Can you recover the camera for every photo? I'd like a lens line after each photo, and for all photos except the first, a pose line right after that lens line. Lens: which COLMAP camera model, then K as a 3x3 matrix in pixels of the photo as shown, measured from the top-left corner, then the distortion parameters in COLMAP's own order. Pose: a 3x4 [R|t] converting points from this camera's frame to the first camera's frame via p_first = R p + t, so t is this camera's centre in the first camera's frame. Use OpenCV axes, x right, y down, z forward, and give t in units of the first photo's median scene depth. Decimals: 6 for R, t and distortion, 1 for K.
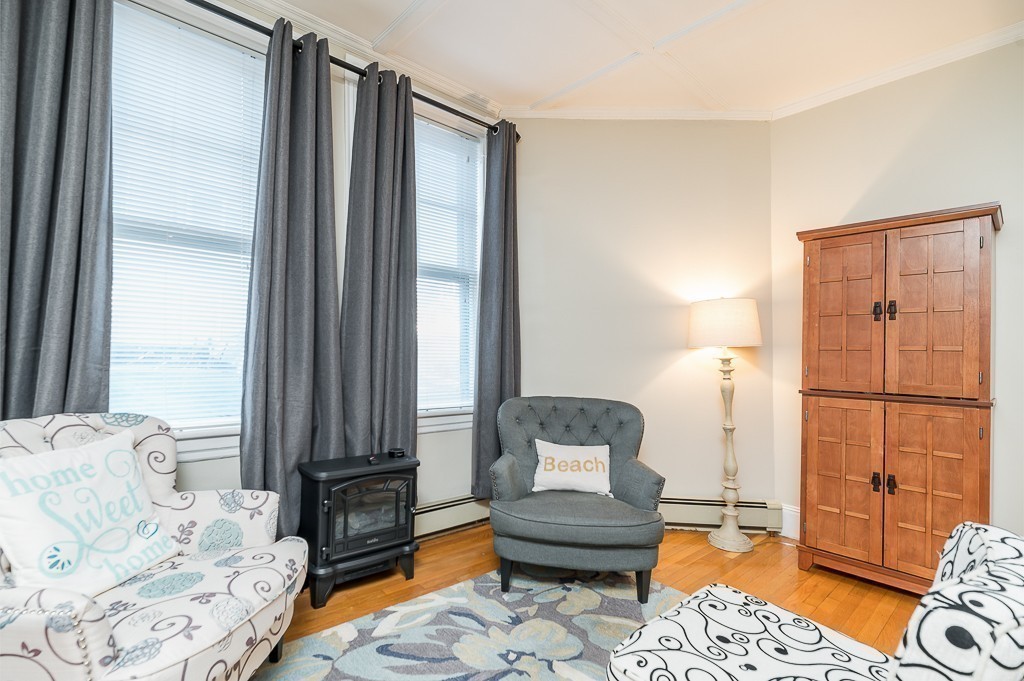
lens RADIAL K [[477.9, 0, 499.6], [0, 477.9, 353.1], [0, 0, 1]] dist [0.002137, 0.000067]
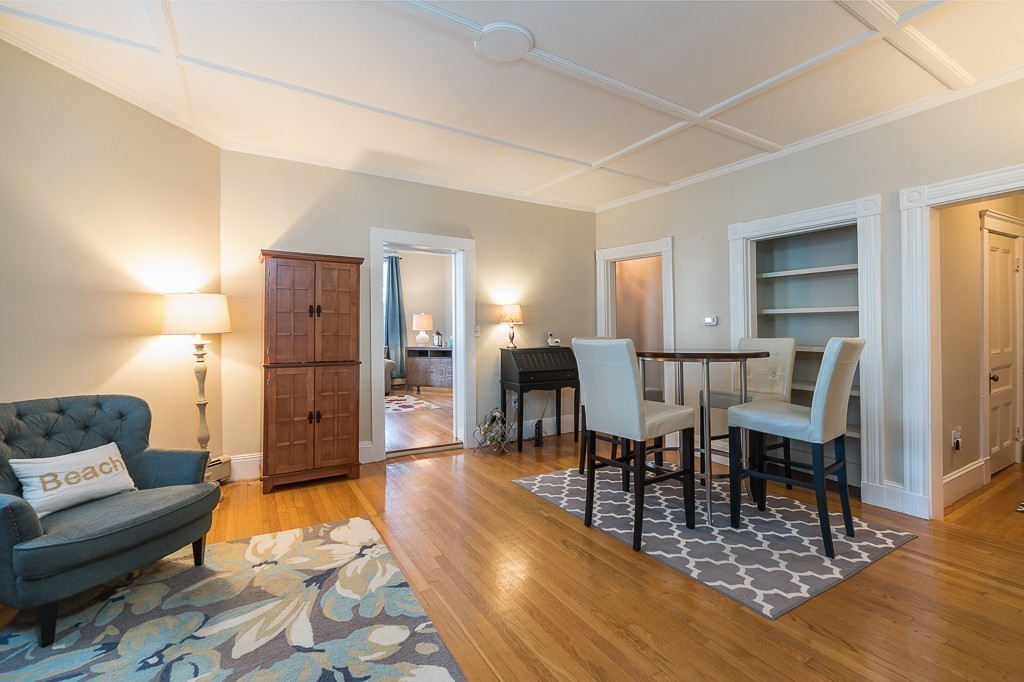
lens RADIAL K [[449.7, 0, 512.0], [0, 449.7, 341.0], [0, 0, 1]] dist [0.003097, -0.000243]
pose [[0.156134, -0.037708, 0.987016, -0.559011], [0.004078, 0.999287, 0.037532, -0.039055], [-0.987727, -0.001835, 0.156177, 0.096858]]
